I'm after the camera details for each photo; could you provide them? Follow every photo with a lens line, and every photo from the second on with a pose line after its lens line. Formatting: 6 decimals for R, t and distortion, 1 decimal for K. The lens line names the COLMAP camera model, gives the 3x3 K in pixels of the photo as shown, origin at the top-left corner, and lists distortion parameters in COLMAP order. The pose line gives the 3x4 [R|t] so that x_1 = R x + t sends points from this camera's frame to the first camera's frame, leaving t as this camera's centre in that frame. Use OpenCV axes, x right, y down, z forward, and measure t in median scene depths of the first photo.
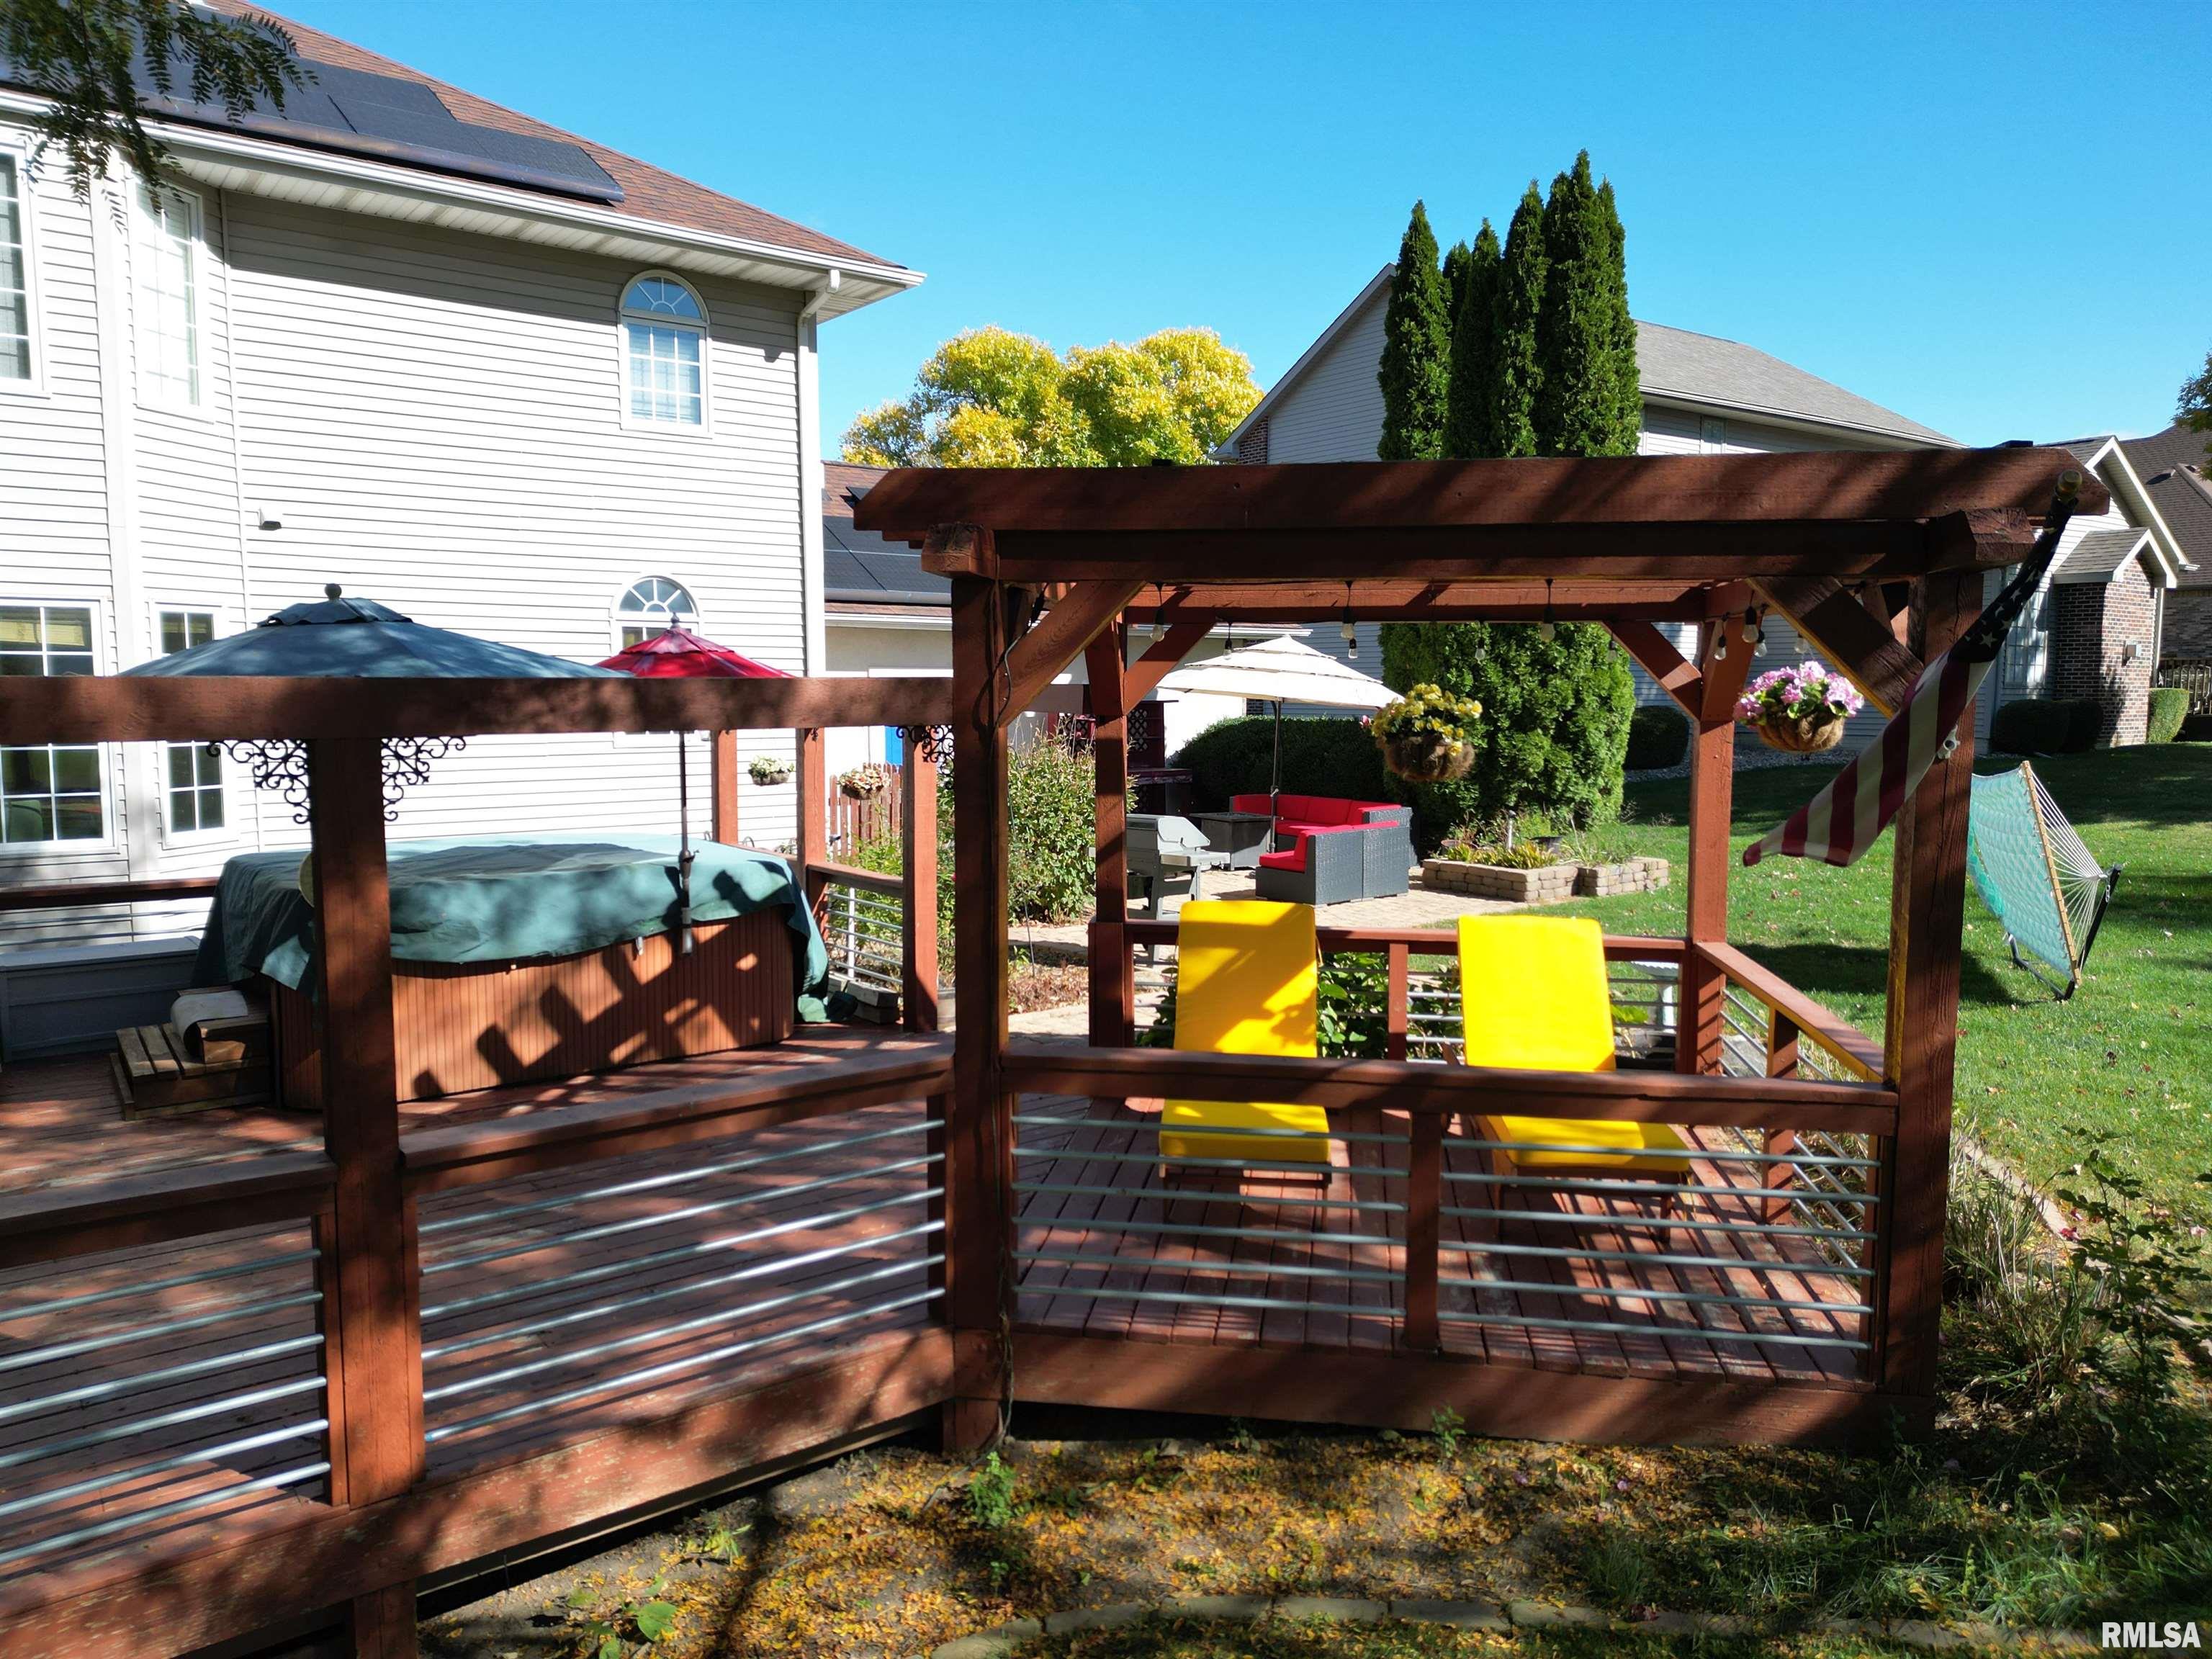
lens RADIAL K [[1522.6, 0, 1102.1], [0, 1522.6, 819.7], [0, 0, 1]] dist [0.090628, -0.102389]
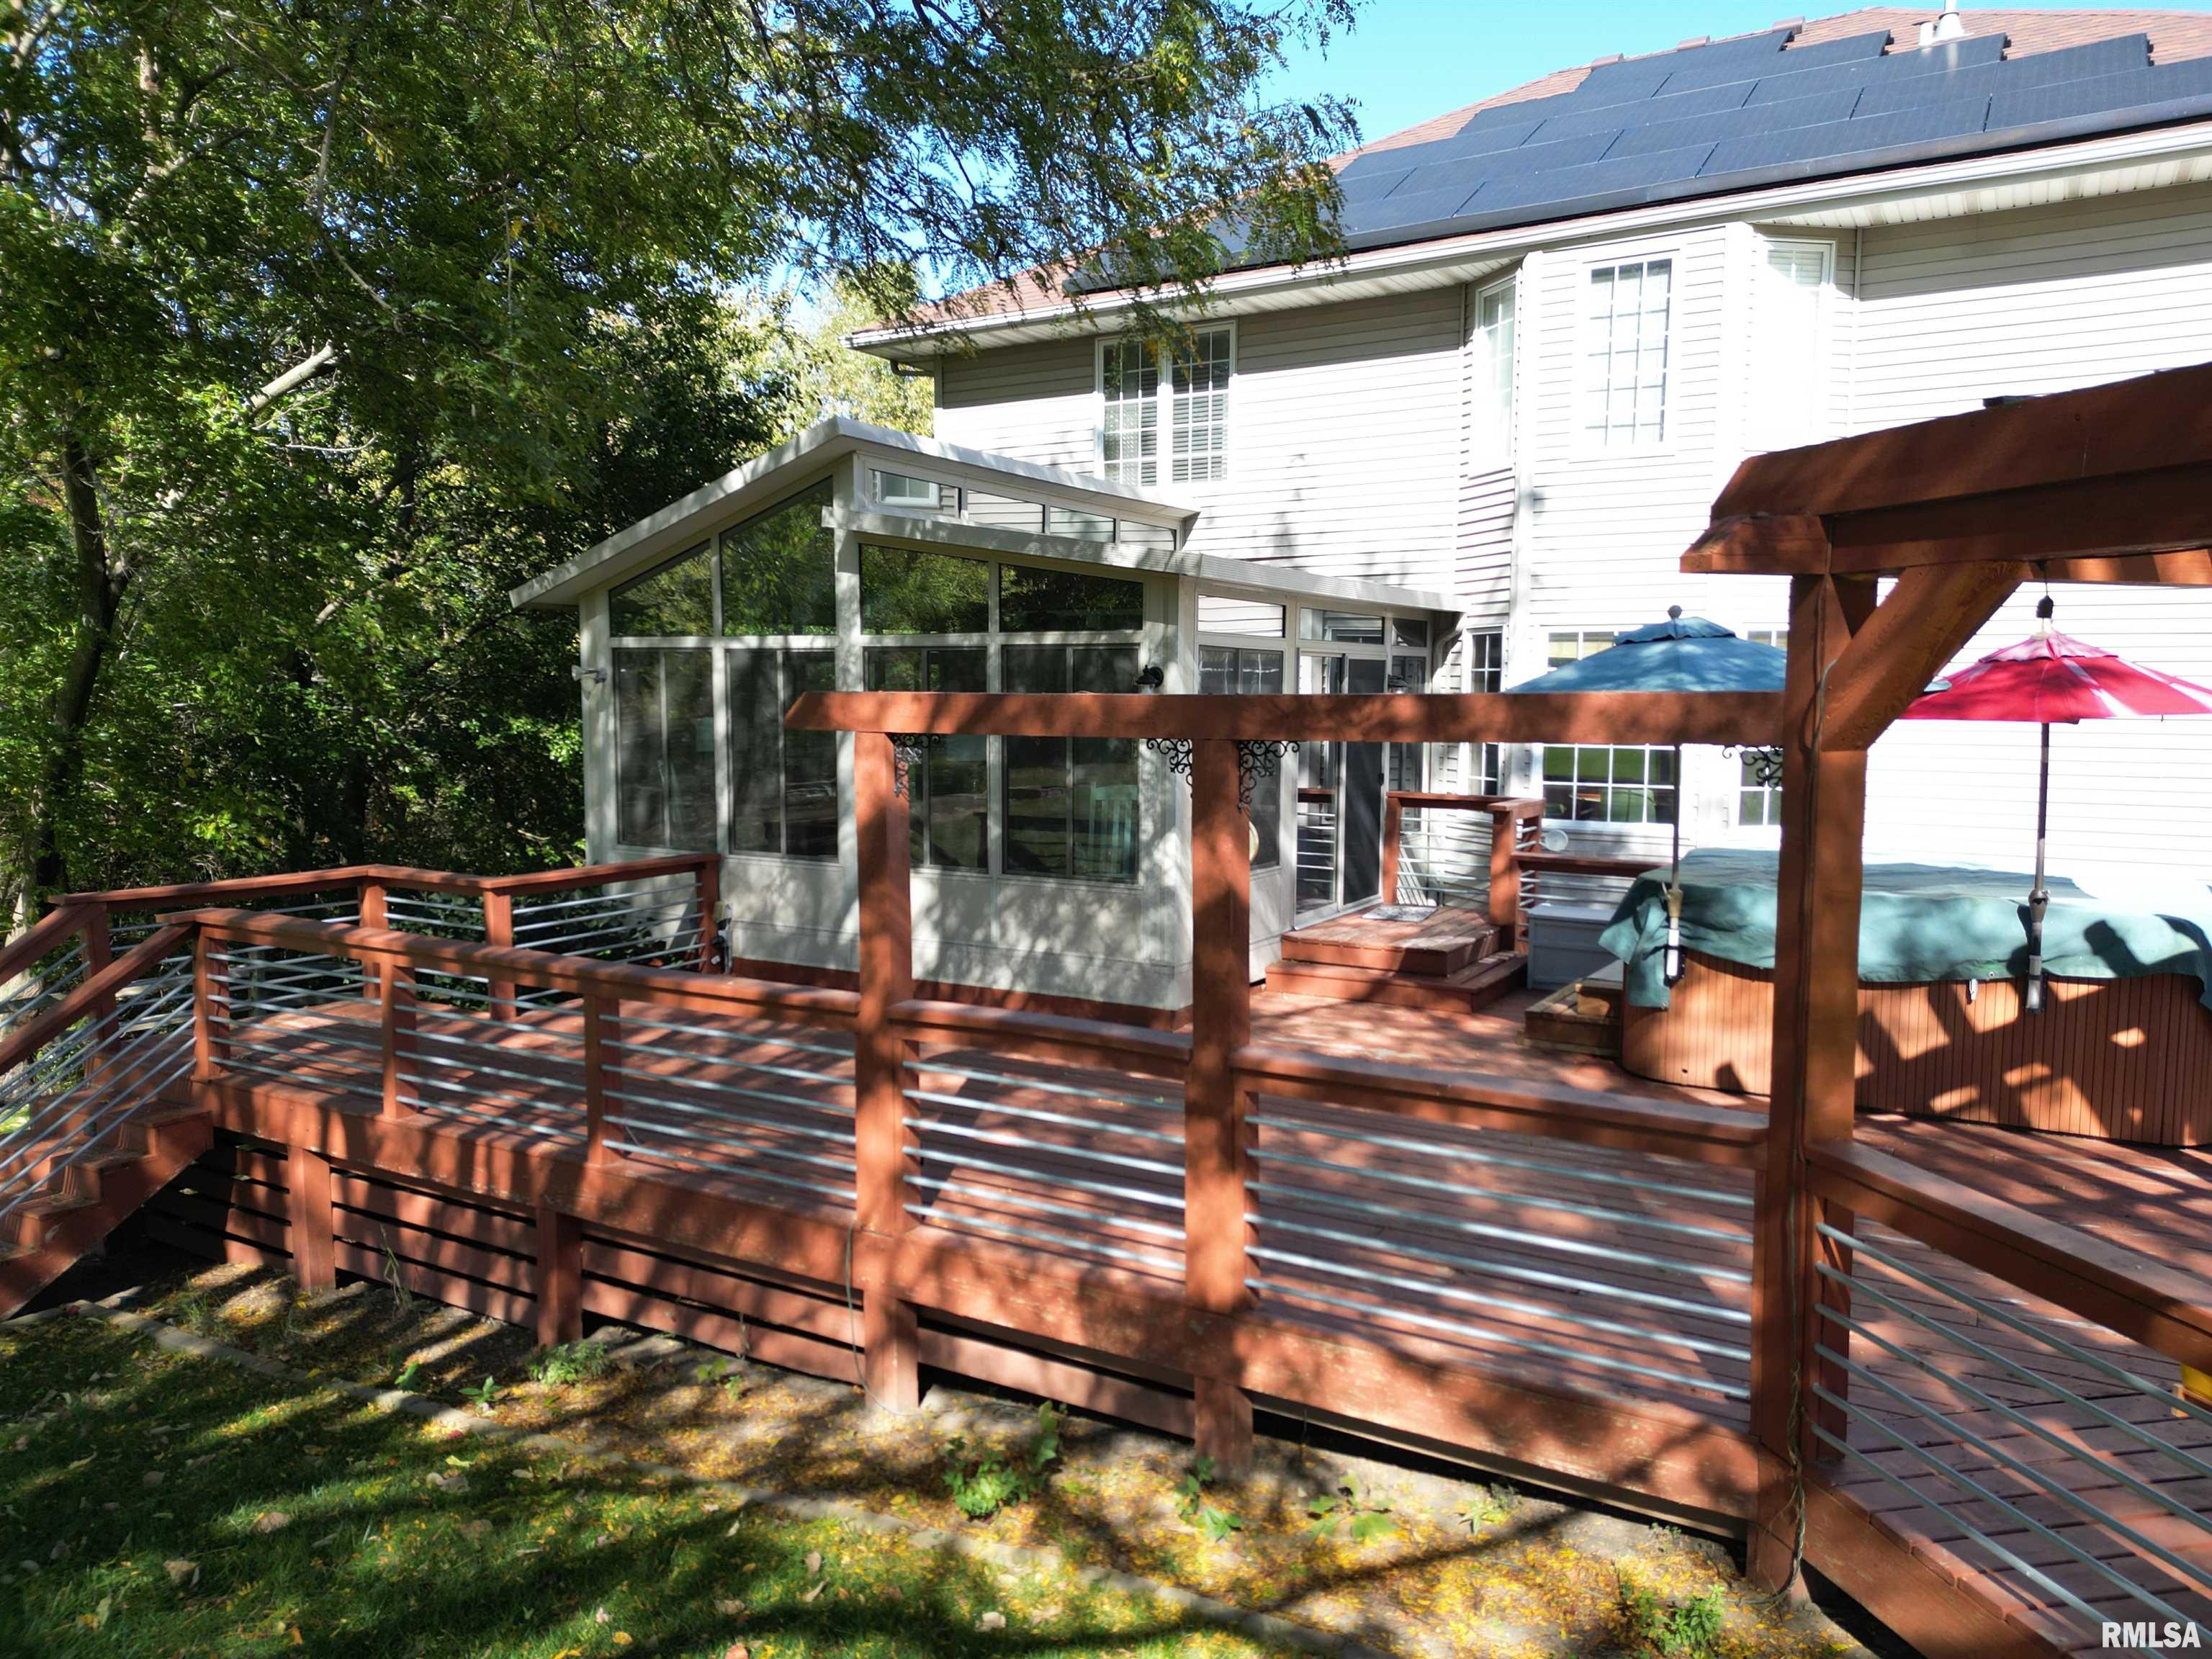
lens RADIAL K [[1522.6, 0, 1102.1], [0, 1522.6, 819.7], [0, 0, 1]] dist [0.090628, -0.102389]
pose [[0.373378, 0.080198, -0.924206, 0.324491], [-0.083555, 0.995114, 0.052595, -0.019994], [0.923909, 0.057584, 0.378255, 0.182130]]
